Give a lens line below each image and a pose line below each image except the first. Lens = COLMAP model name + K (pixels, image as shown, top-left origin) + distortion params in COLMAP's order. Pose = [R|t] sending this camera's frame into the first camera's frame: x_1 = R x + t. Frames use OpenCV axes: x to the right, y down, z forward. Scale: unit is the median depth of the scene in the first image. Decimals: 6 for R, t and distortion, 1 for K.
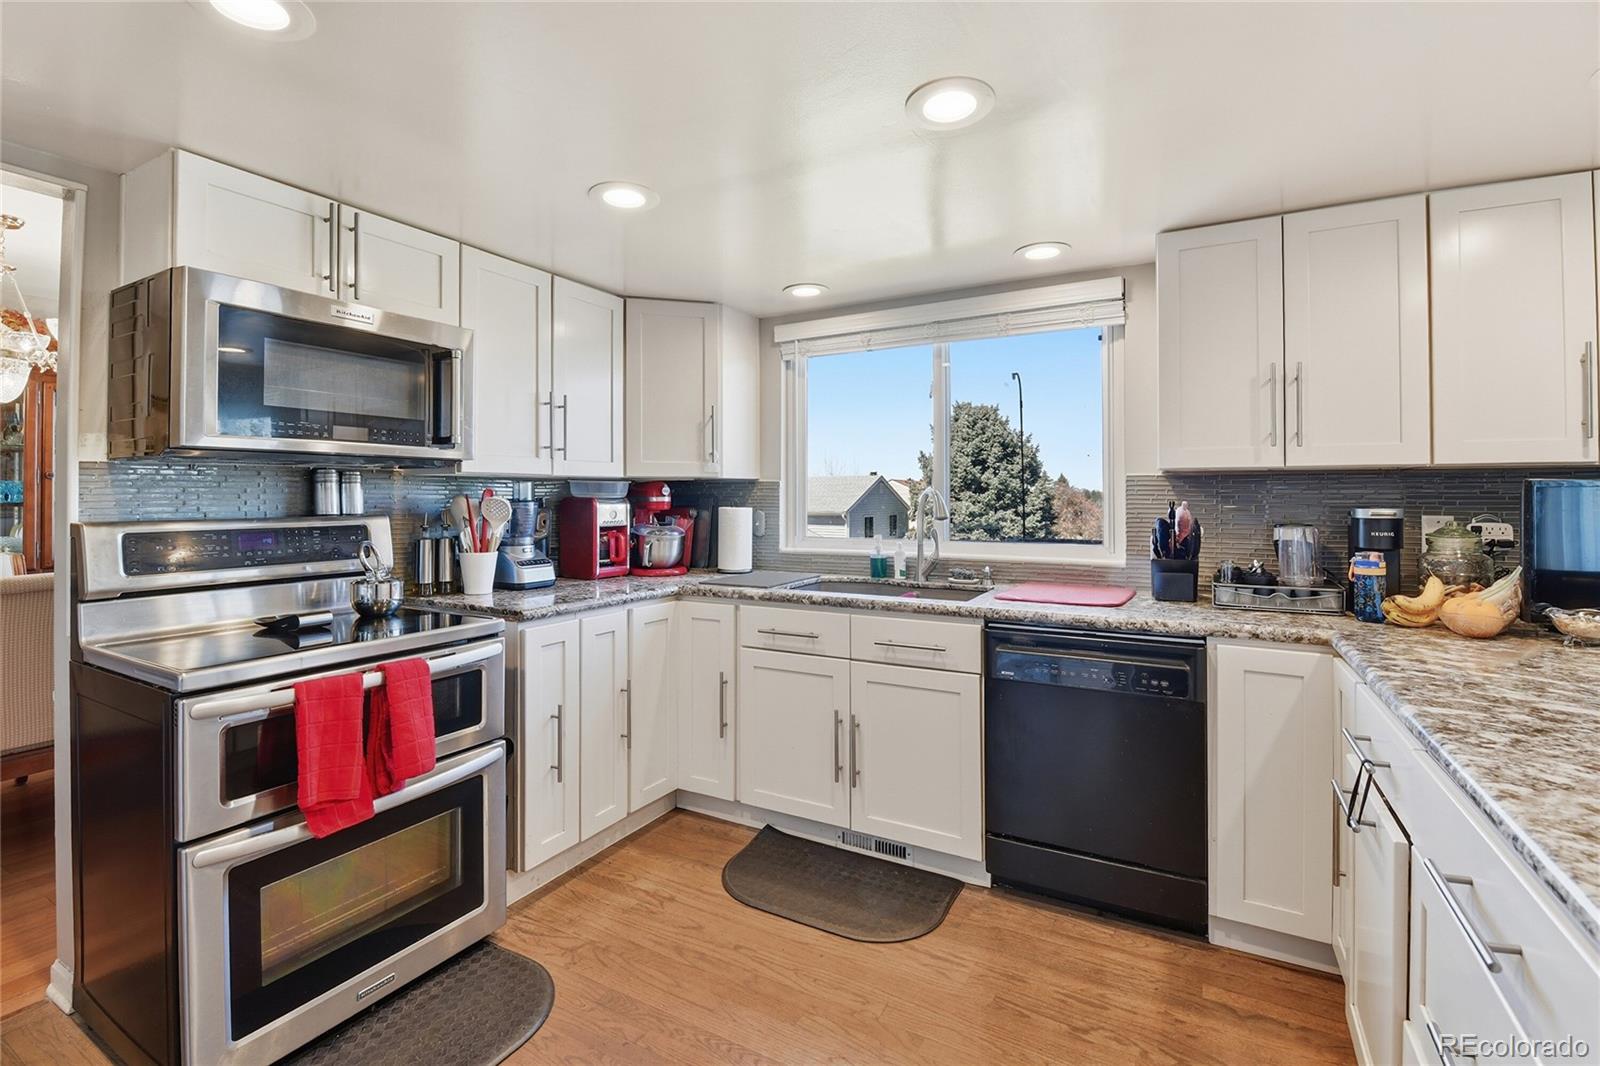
lens RADIAL K [[713.7, 0, 799.2], [0, 713.7, 501.7], [0, 0, 1]] dist [-0.002088, -0.010471]
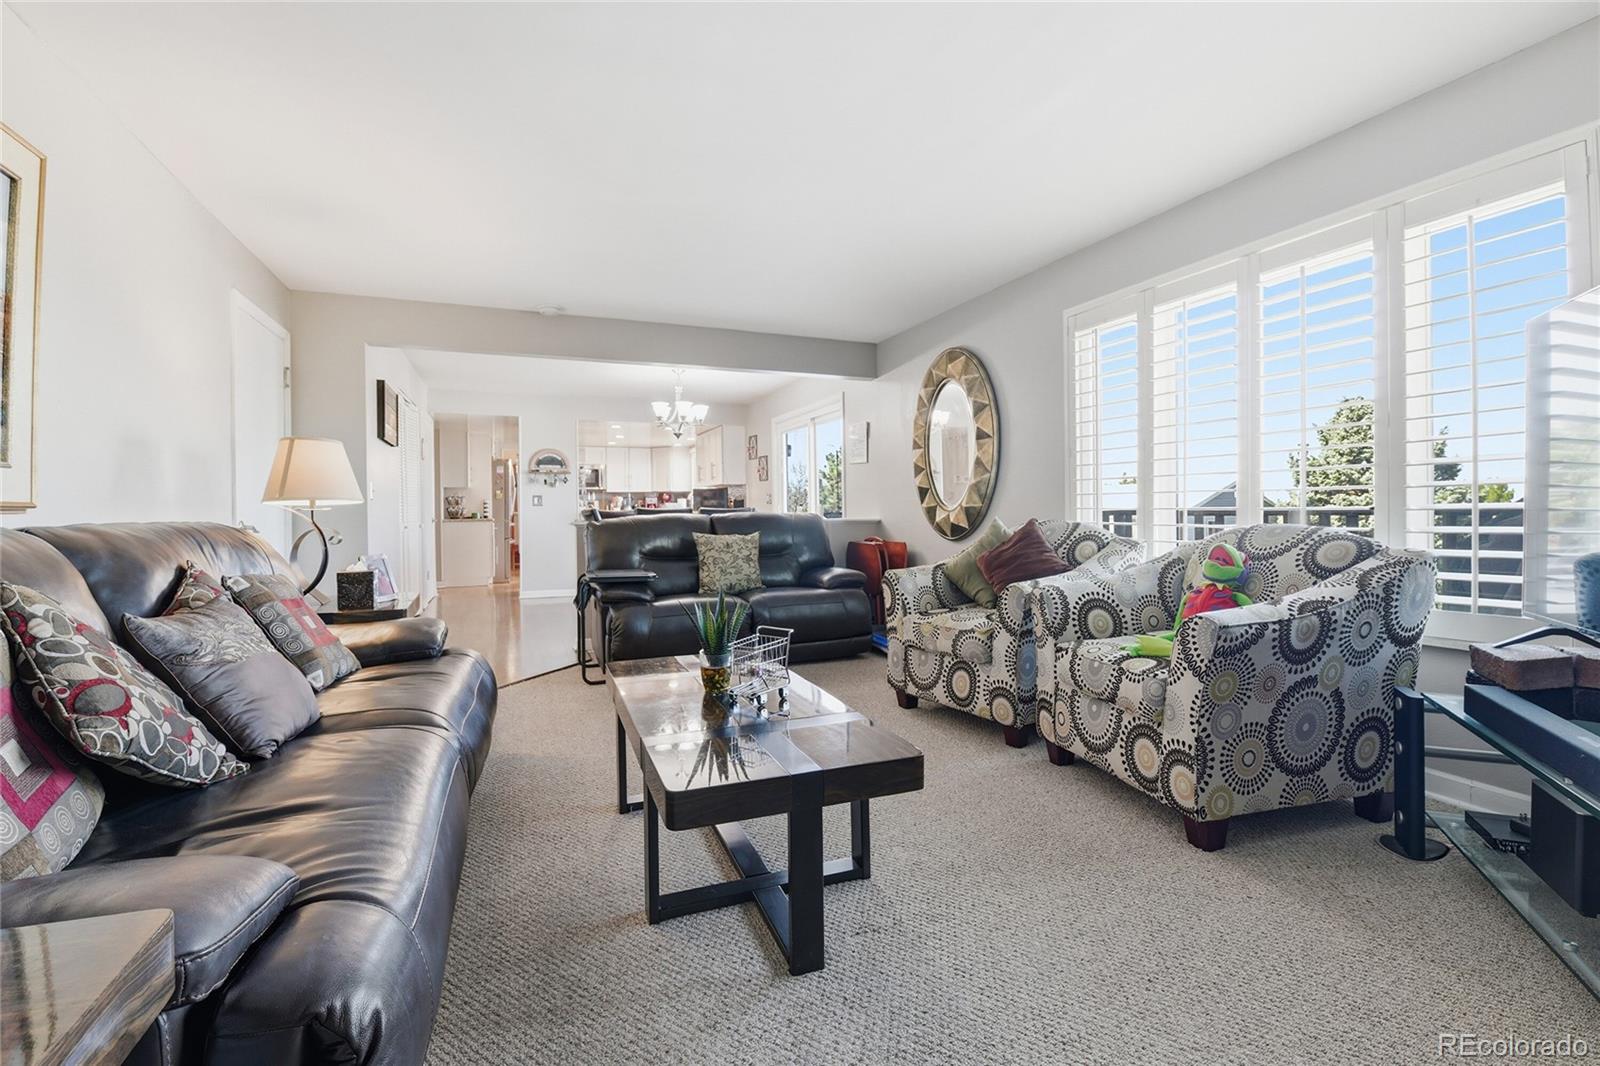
lens RADIAL K [[702.6, 0, 796.3], [0, 702.6, 516.4], [0, 0, 1]] dist [-0.003431, -0.010006]
pose [[0.782322, -0.001876, -0.622872, 3.145015], [0.005525, 0.999977, 0.003928, 0.104060], [0.622850, -0.006515, 0.782314, -1.766822]]
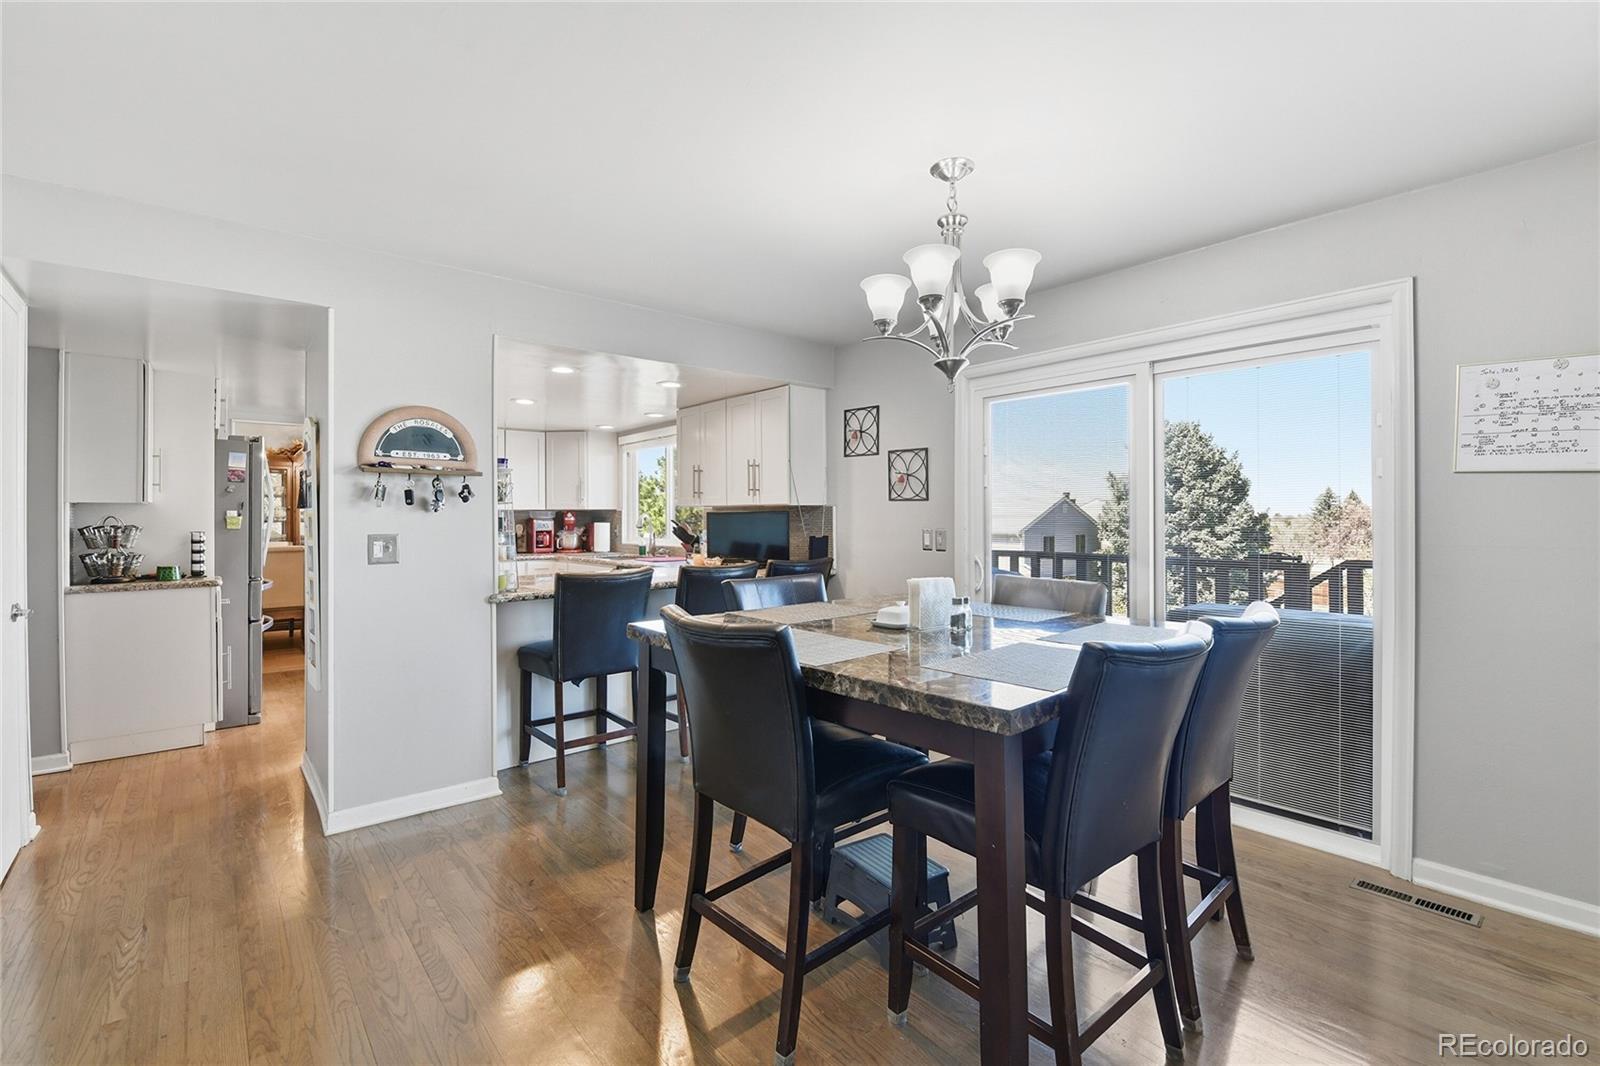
lens RADIAL K [[702.6, 0, 796.3], [0, 702.6, 516.4], [0, 0, 1]] dist [-0.003431, -0.010006]
pose [[0.935021, -0.000569, -0.354592, 1.425281], [-0.001788, 0.999978, -0.006319, 0.000999], [0.354588, 0.006543, 0.935000, -0.904876]]
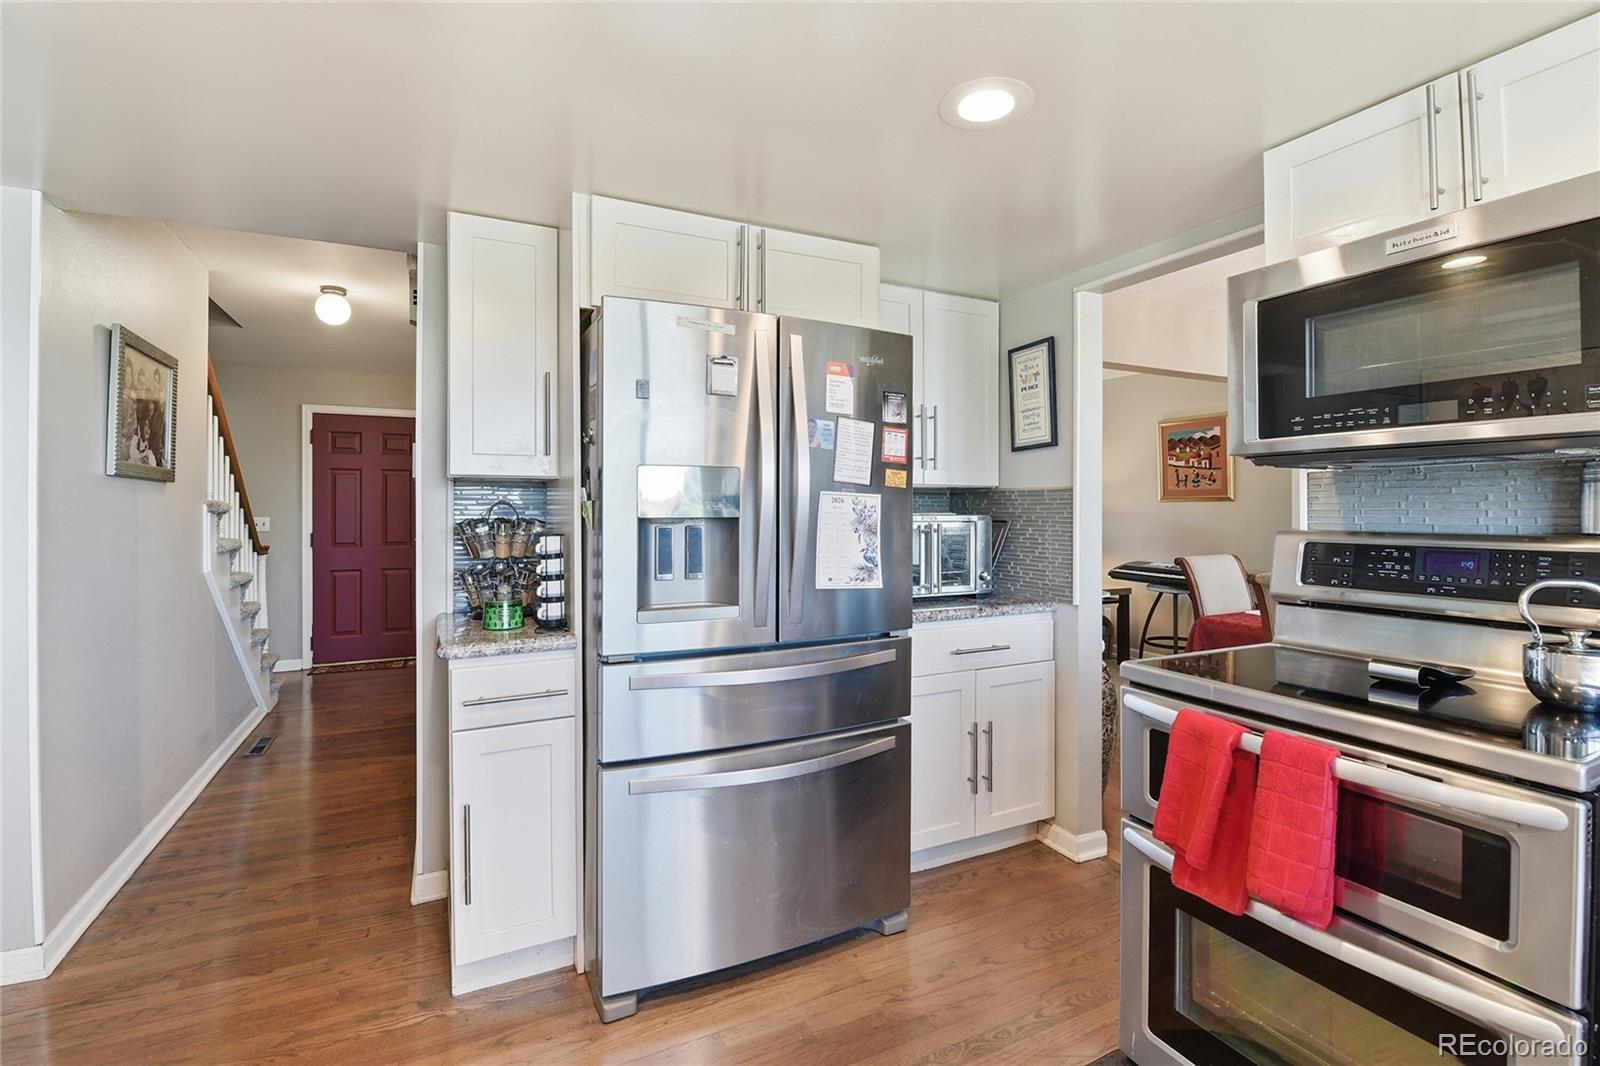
lens RADIAL K [[716.1, 0, 795.1], [0, 716.1, 509.0], [0, 0, 1]] dist [-0.001778, -0.009755]
pose [[-0.558745, 0.002307, -0.829336, 0.189891], [-0.004061, 0.999977, 0.005517, -0.003279], [0.829329, 0.006451, -0.558723, 0.610983]]
